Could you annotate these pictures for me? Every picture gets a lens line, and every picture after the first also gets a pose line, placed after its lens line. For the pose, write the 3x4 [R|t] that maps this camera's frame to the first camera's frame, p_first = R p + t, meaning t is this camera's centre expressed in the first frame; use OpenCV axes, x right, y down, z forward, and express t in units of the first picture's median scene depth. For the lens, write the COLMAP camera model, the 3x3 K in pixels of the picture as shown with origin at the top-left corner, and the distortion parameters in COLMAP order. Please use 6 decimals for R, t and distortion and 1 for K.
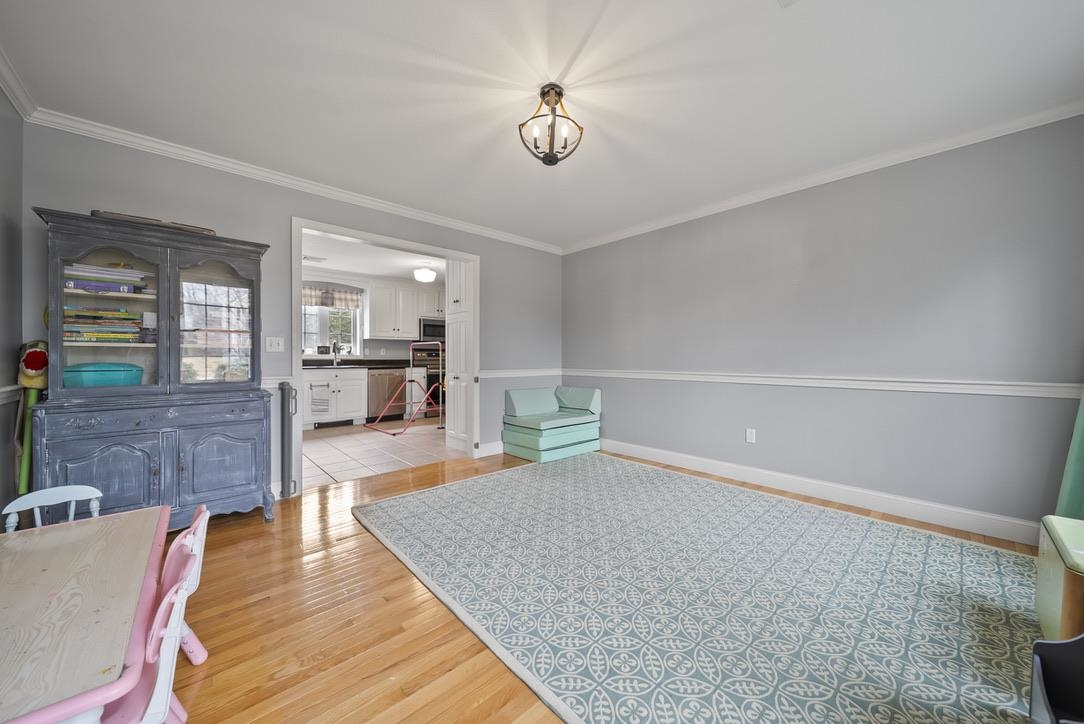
lens RADIAL K [[382.5, 0, 546.7], [0, 382.5, 361.0], [0, 0, 1]] dist [0.000010, -0.000894]
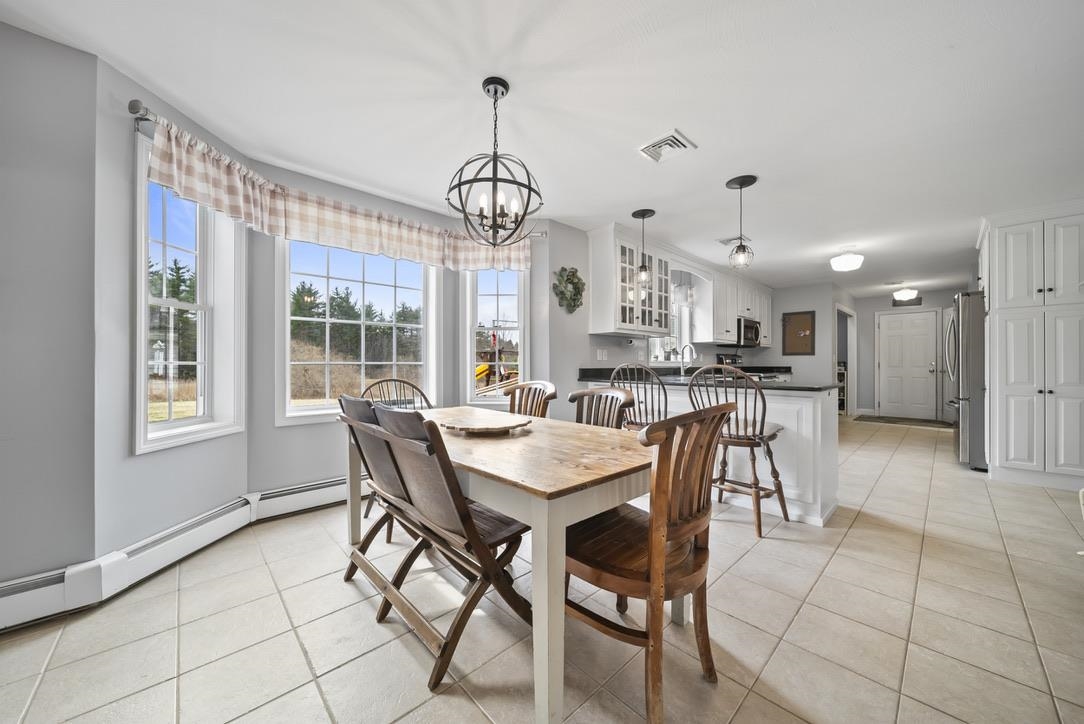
lens RADIAL K [[382.5, 0, 546.8], [0, 382.5, 364.1], [0, 0, 1]] dist [0.000010, -0.000894]
pose [[0.999790, -0.004208, 0.020071, -0.829702], [0.004336, 0.999970, -0.006365, -0.006187], [-0.020043, 0.006451, 0.999778, 0.183476]]
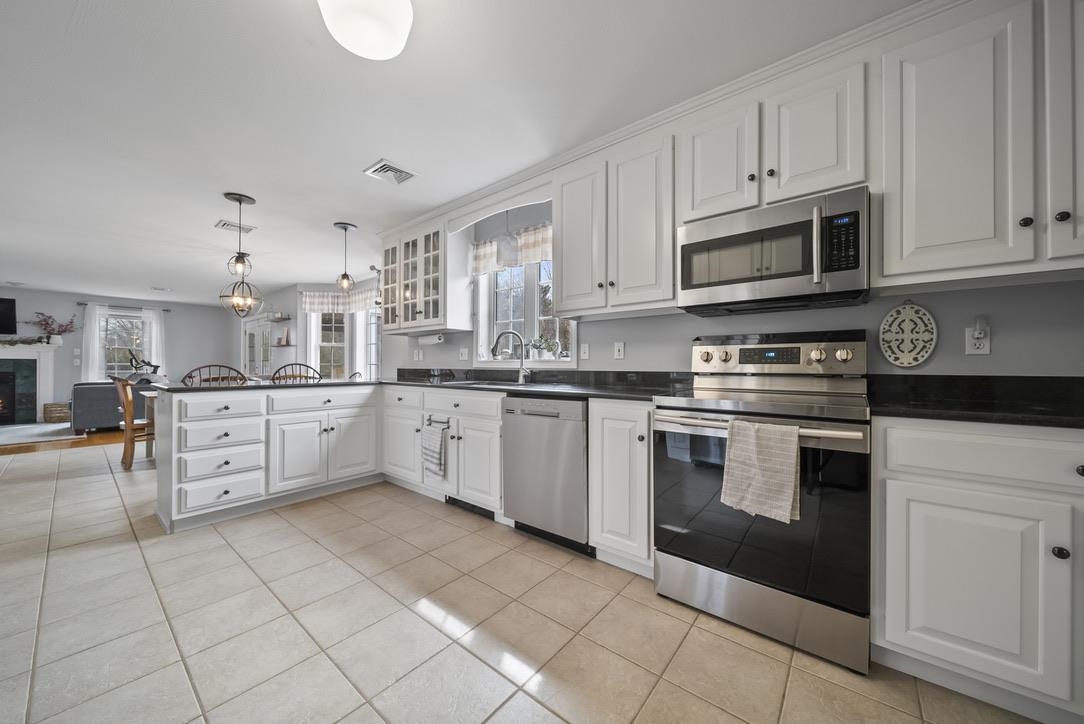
lens RADIAL K [[382.5, 0, 541.5], [0, 382.5, 363.9], [0, 0, 1]] dist [0.000010, -0.000894]
pose [[0.141846, -0.004571, -0.989878, -0.067409], [-0.008381, 0.999948, -0.005818, -0.008561], [0.989853, 0.009122, 0.141800, 0.925324]]
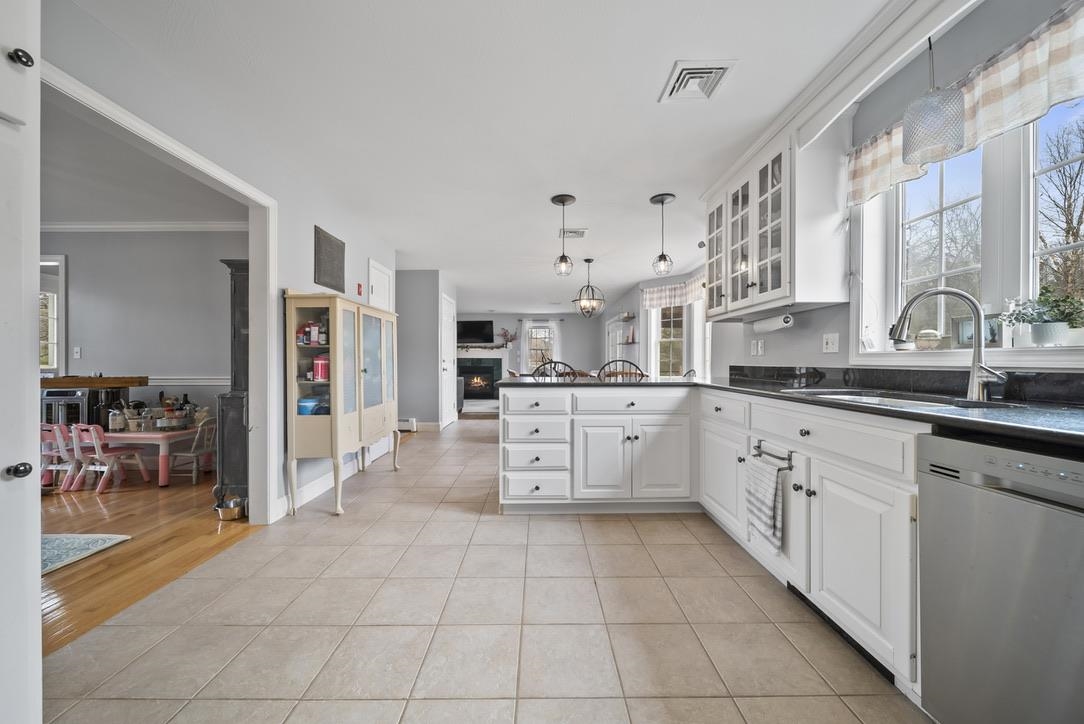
lens RADIAL K [[382.5, 0, 543.8], [0, 382.5, 363.0], [0, 0, 1]] dist [0.000010, -0.000894]
pose [[-0.670409, 0.002353, -0.741988, -0.212580], [-0.004732, 0.999961, 0.007446, -0.008686], [0.741977, 0.008503, -0.670372, 0.931063]]
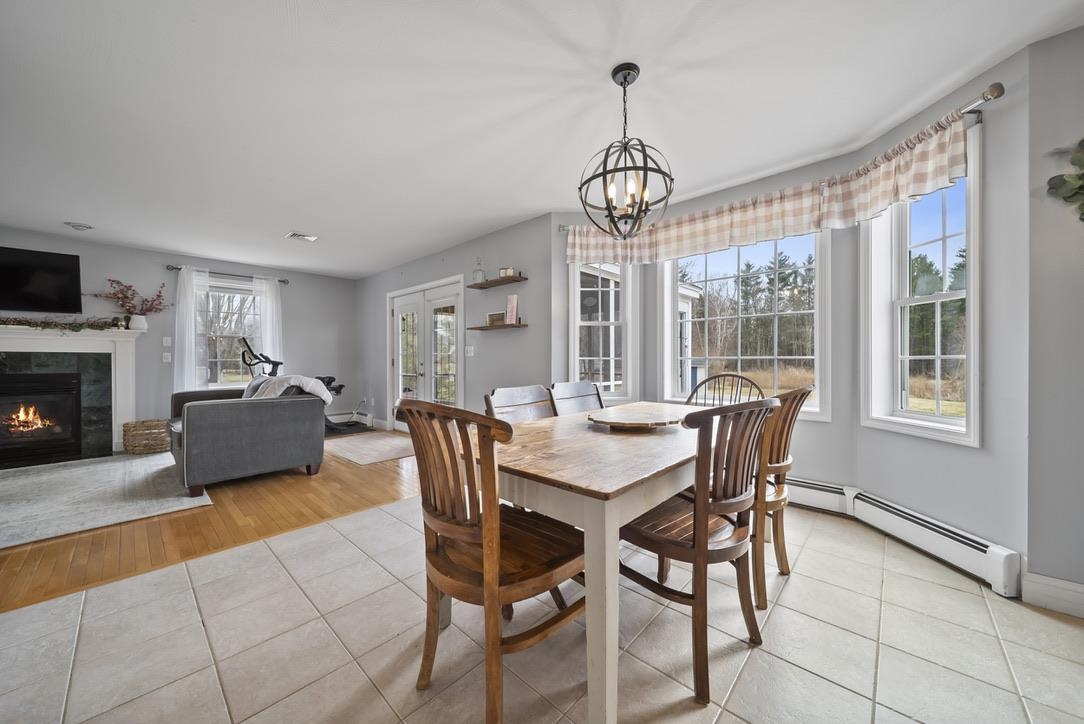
lens RADIAL K [[382.5, 0, 541.8], [0, 382.5, 361.2], [0, 0, 1]] dist [0.000010, -0.000894]
pose [[0.077645, 0.003597, -0.996975, -0.589355], [-0.004088, 0.999986, 0.003289, -0.007075], [0.996973, 0.003821, 0.077659, 0.387136]]
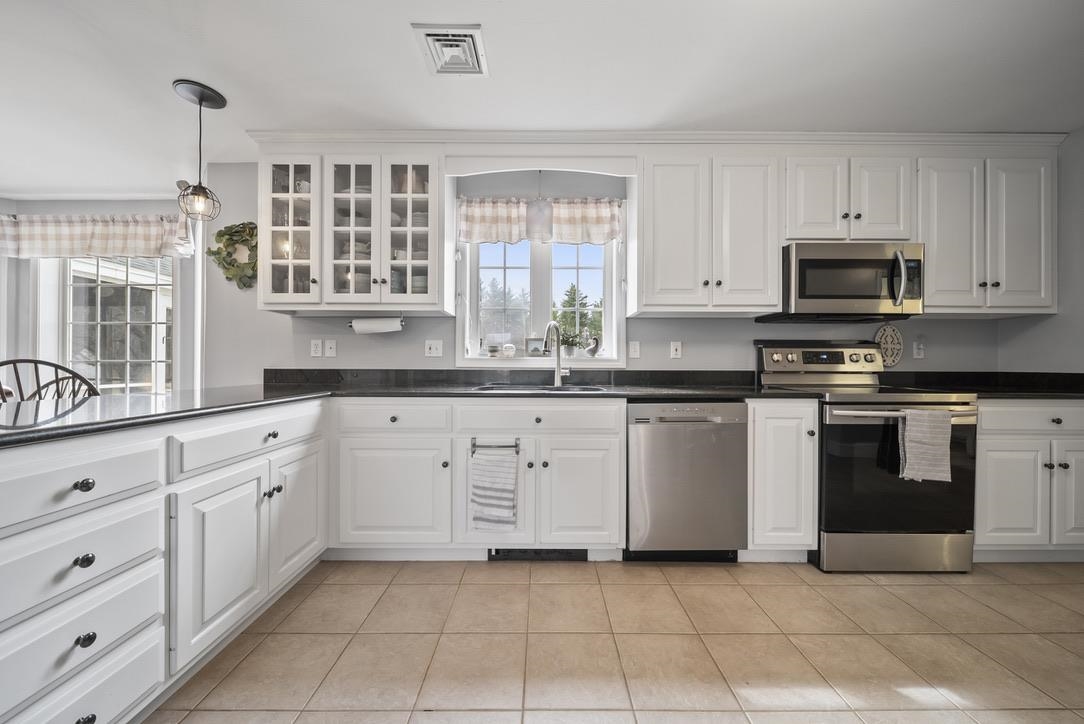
lens RADIAL K [[382.5, 0, 542.0], [0, 382.5, 363.4], [0, 0, 1]] dist [0.000010, -0.000894]
pose [[0.735210, 0.000490, -0.677839, -0.285320], [-0.007539, 0.999944, -0.007455, -0.007435], [0.677798, 0.010591, 0.735172, 0.673702]]
